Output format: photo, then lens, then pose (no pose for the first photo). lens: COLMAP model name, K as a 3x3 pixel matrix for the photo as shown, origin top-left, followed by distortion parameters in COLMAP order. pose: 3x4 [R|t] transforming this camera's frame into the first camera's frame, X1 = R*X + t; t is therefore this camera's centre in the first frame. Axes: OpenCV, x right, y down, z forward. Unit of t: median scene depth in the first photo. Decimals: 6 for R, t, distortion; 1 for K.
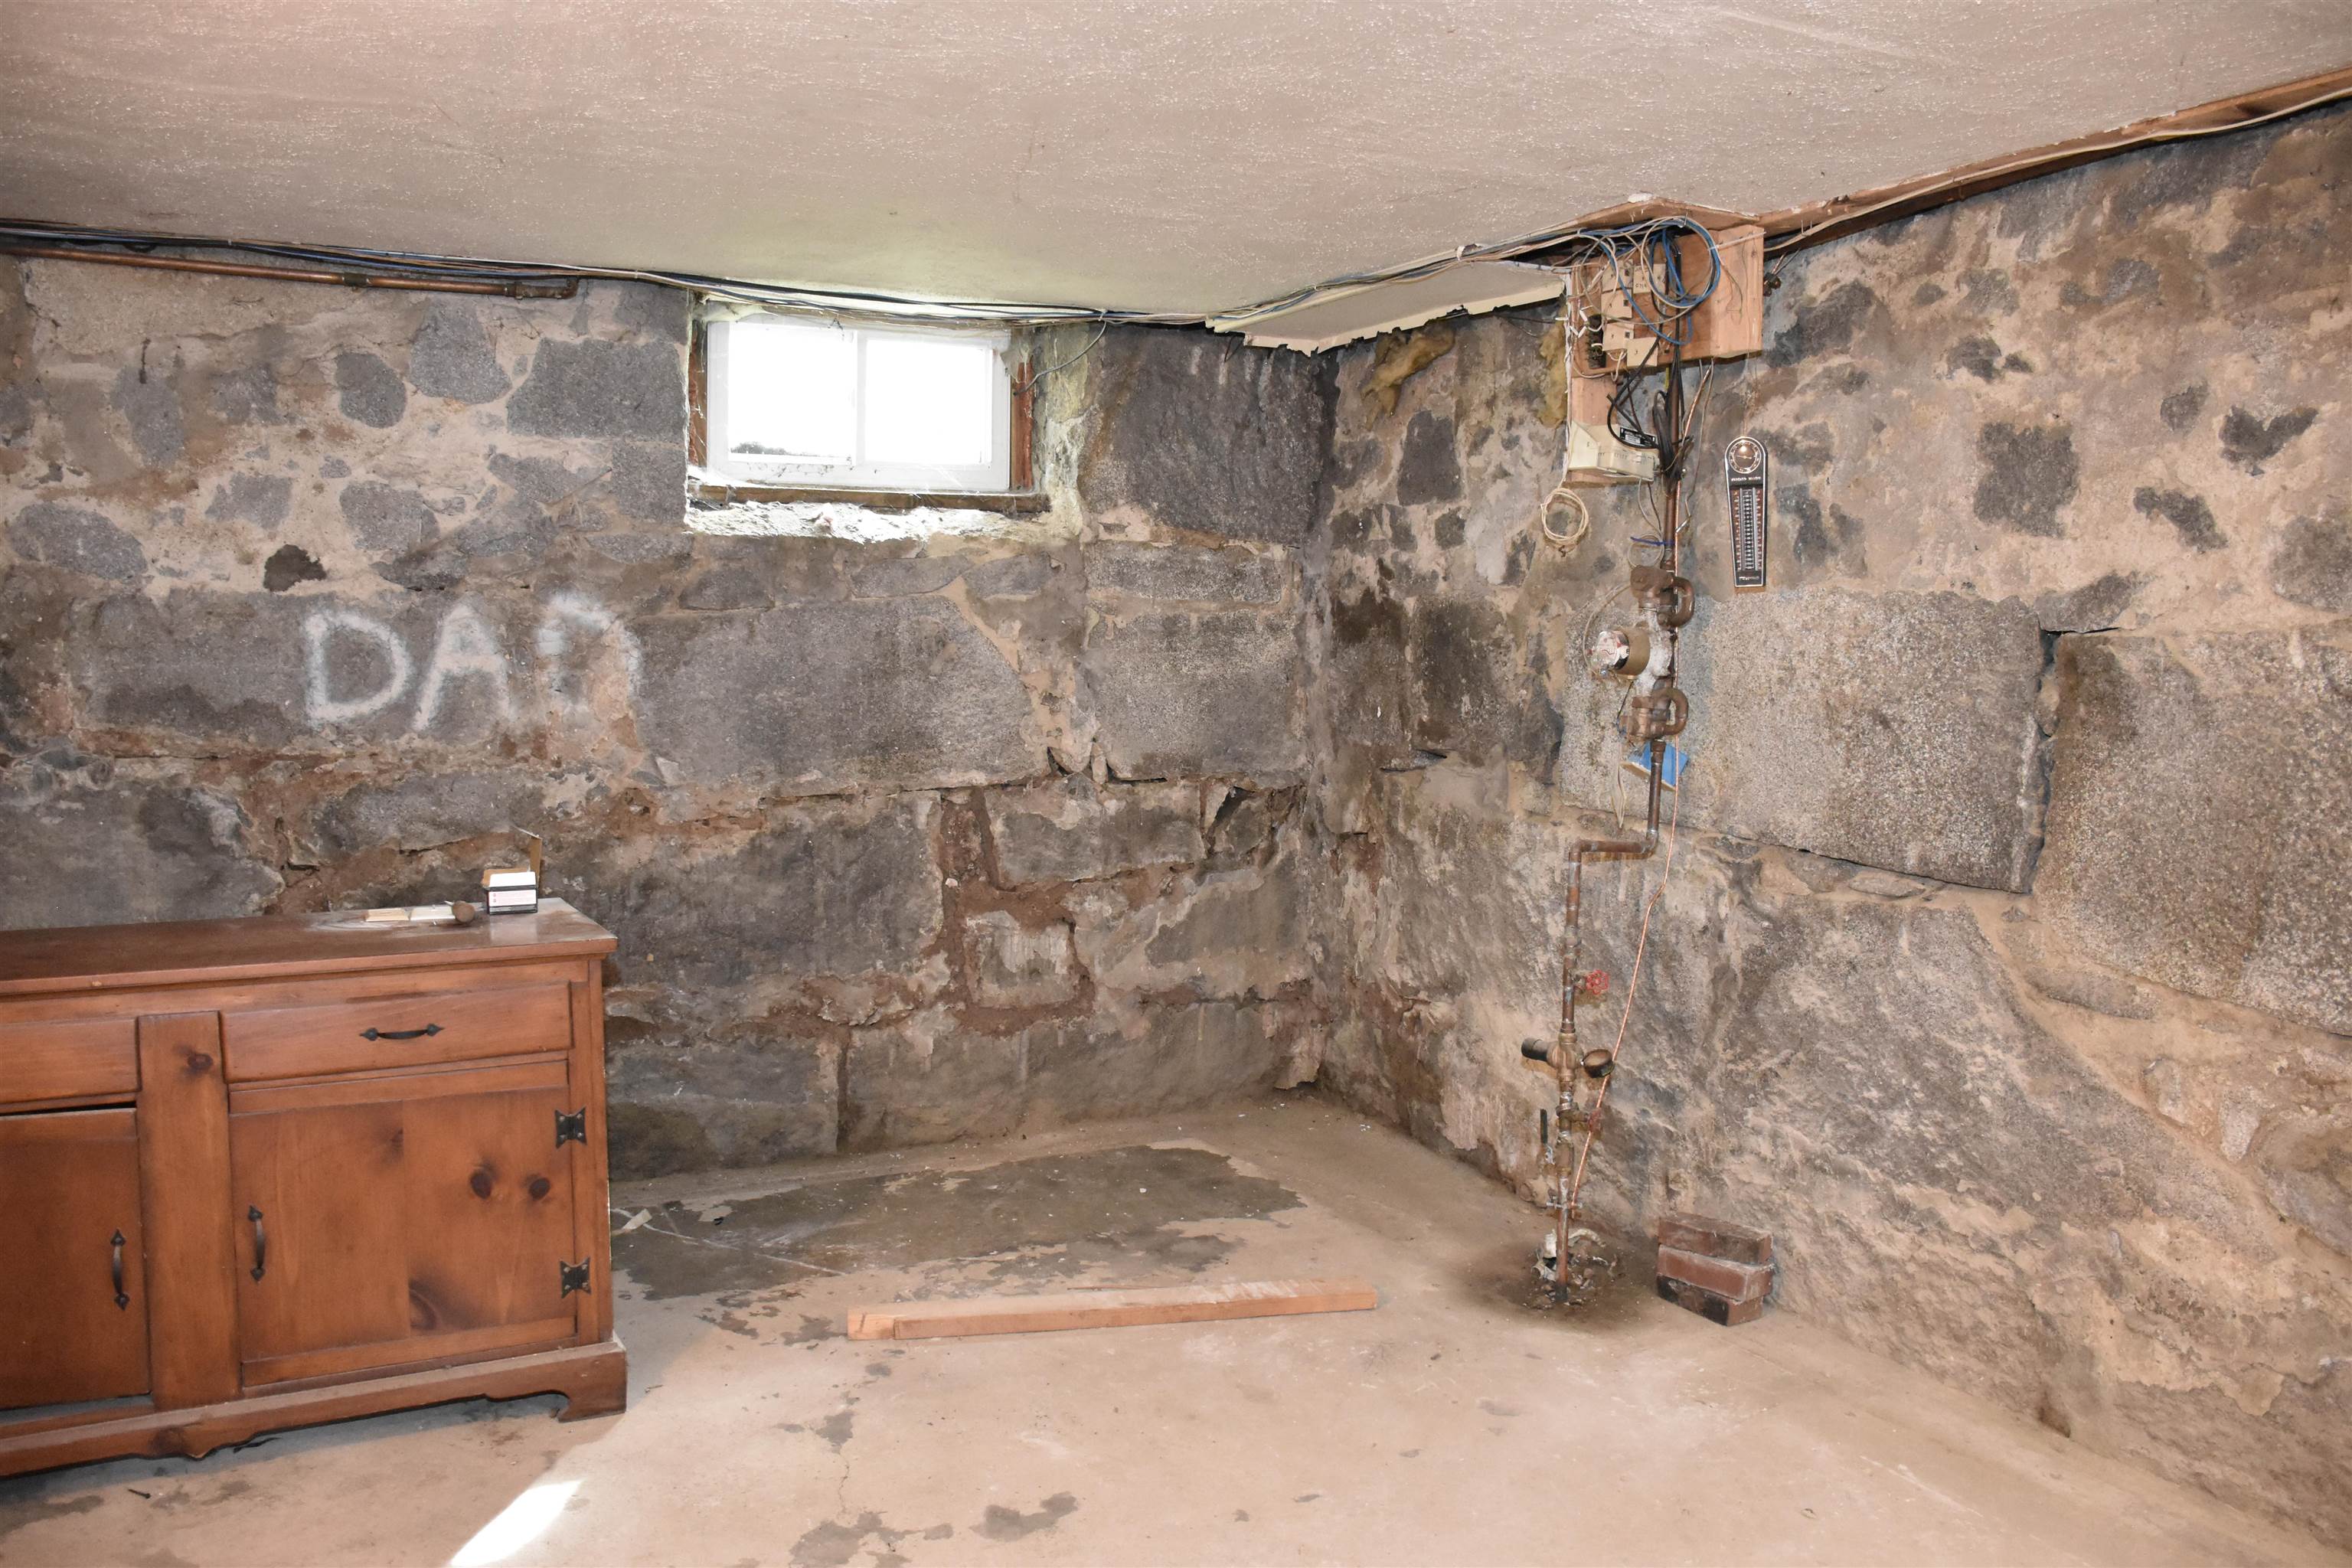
lens RADIAL K [[1833.7, 0, 1186.6], [0, 1833.7, 789.7], [0, 0, 1]] dist [-0.154613, 0.109371]
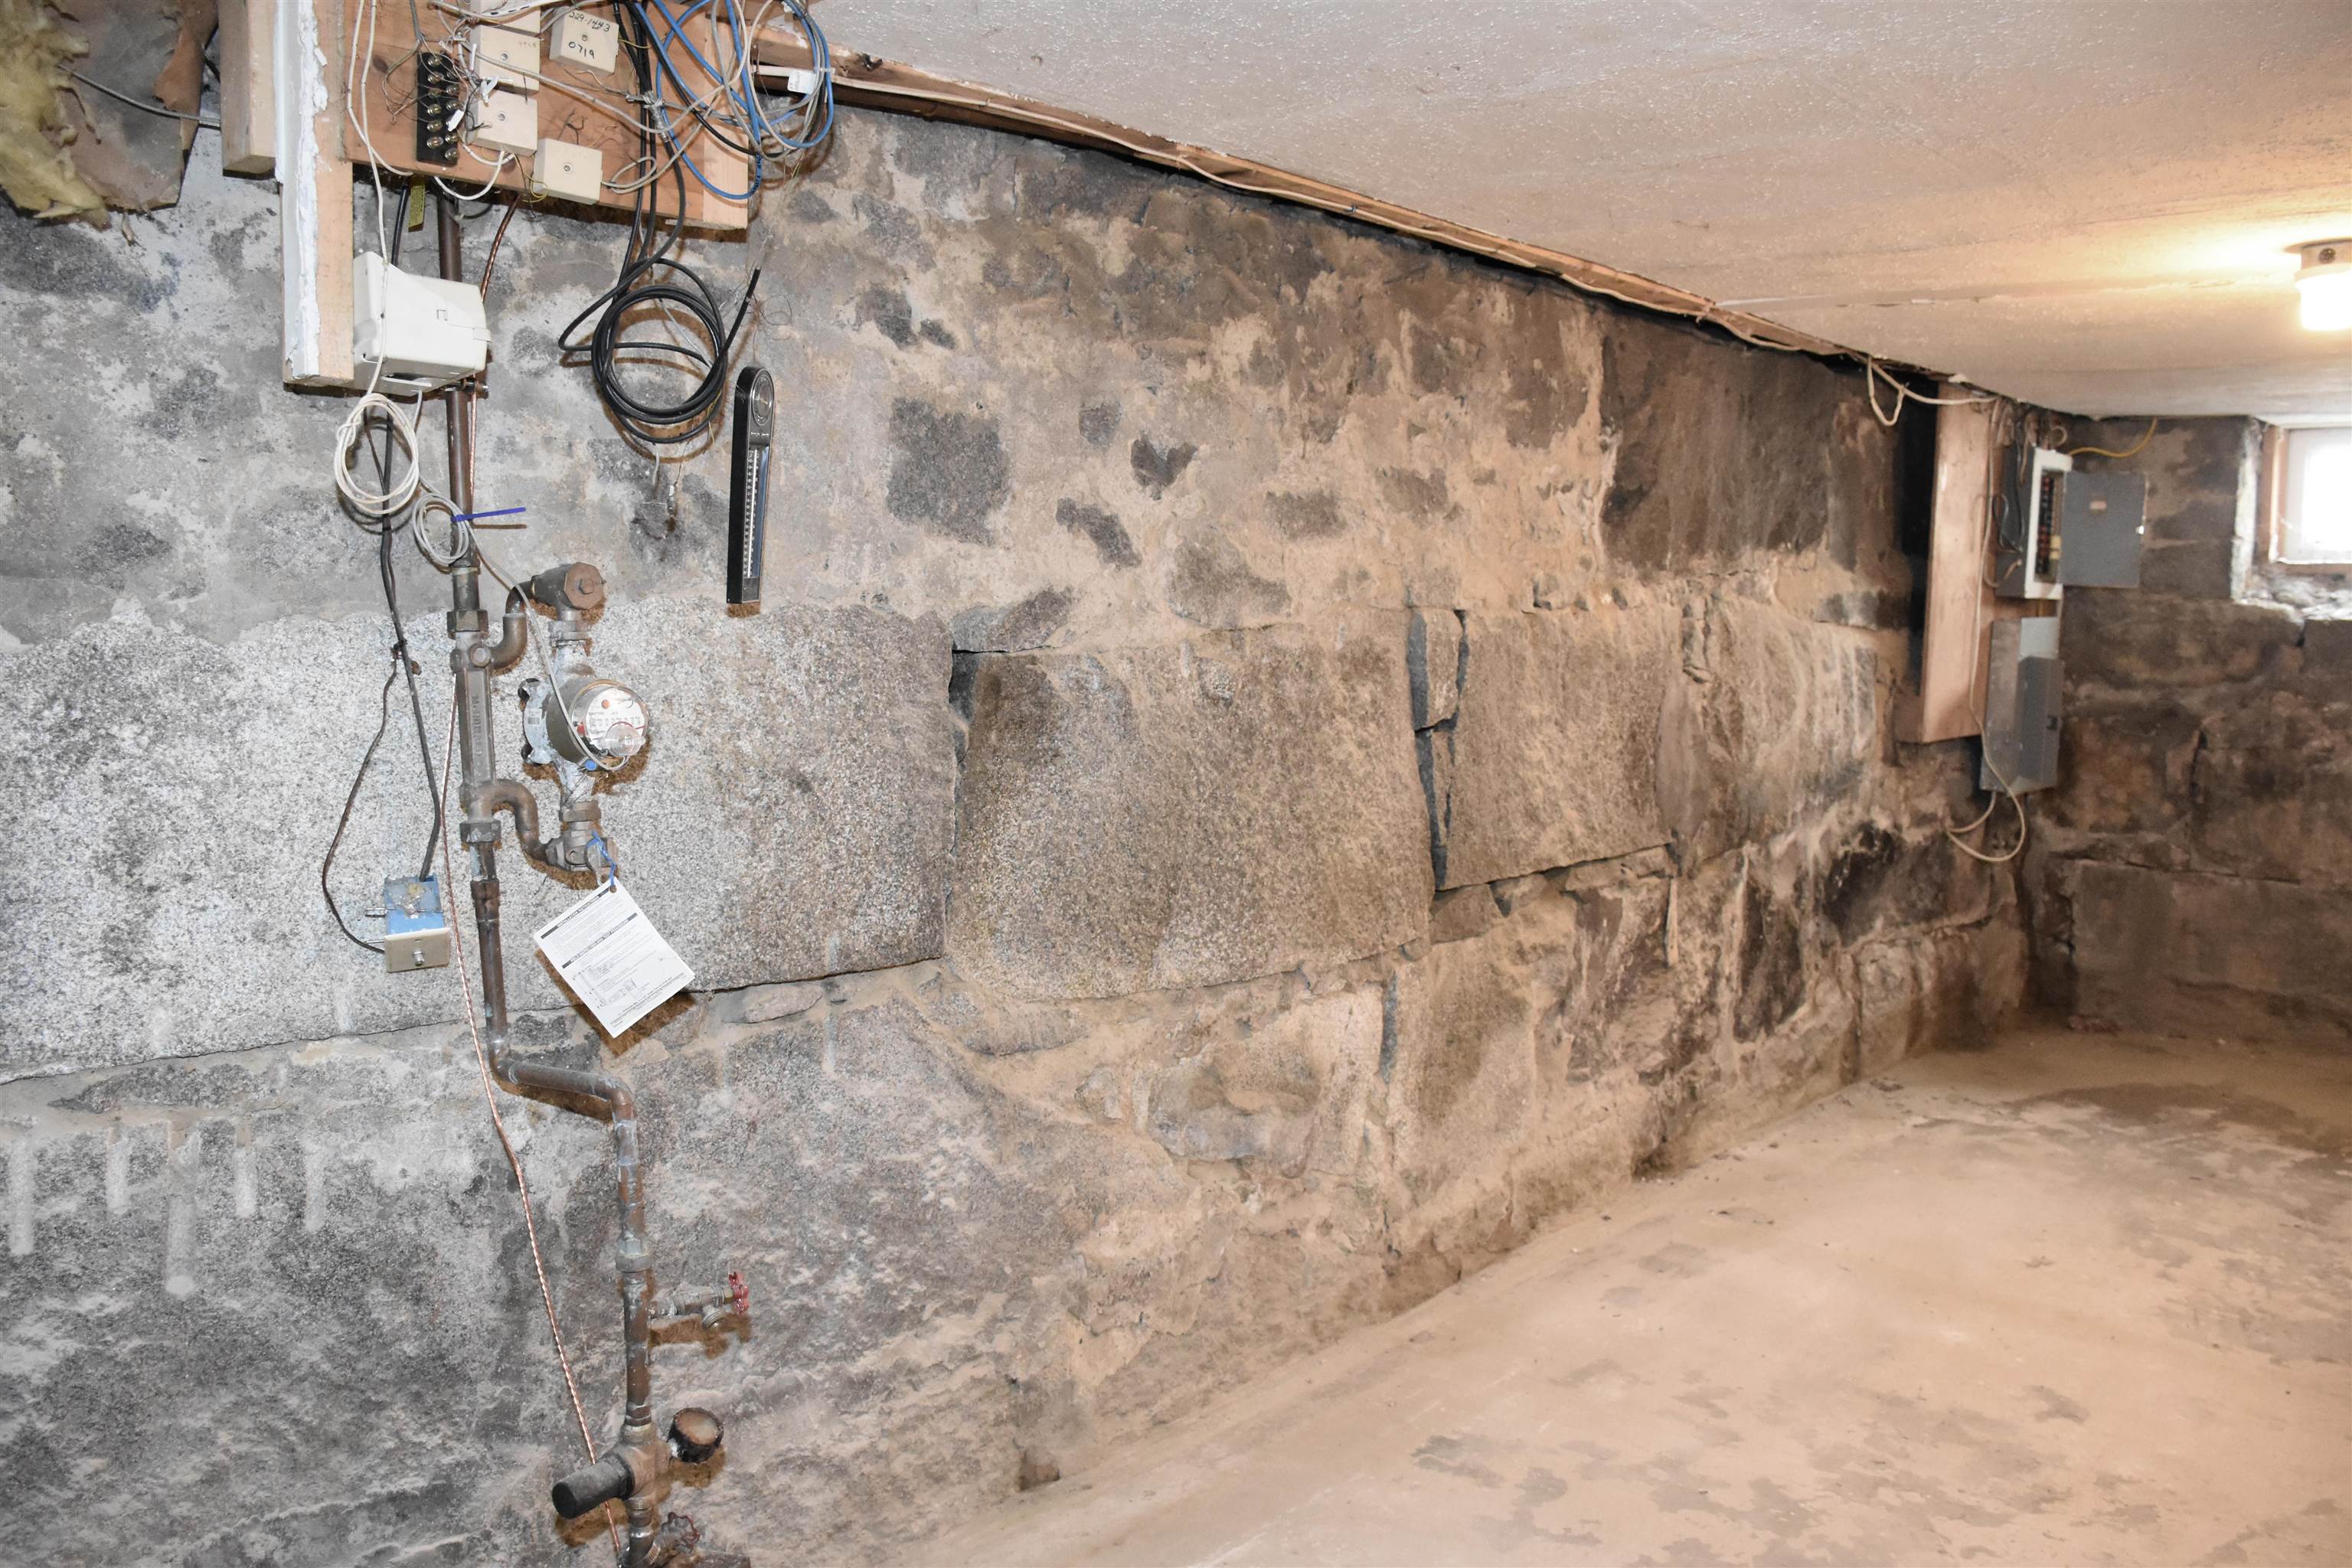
lens RADIAL K [[1833.7, 0, 1186.6], [0, 1833.7, 789.7], [0, 0, 1]] dist [-0.154613, 0.109371]
pose [[-0.362607, -0.117713, 0.924478, -0.391212], [0.062762, 0.986654, 0.150247, -0.150253], [-0.929826, 0.112503, -0.350380, 1.220212]]
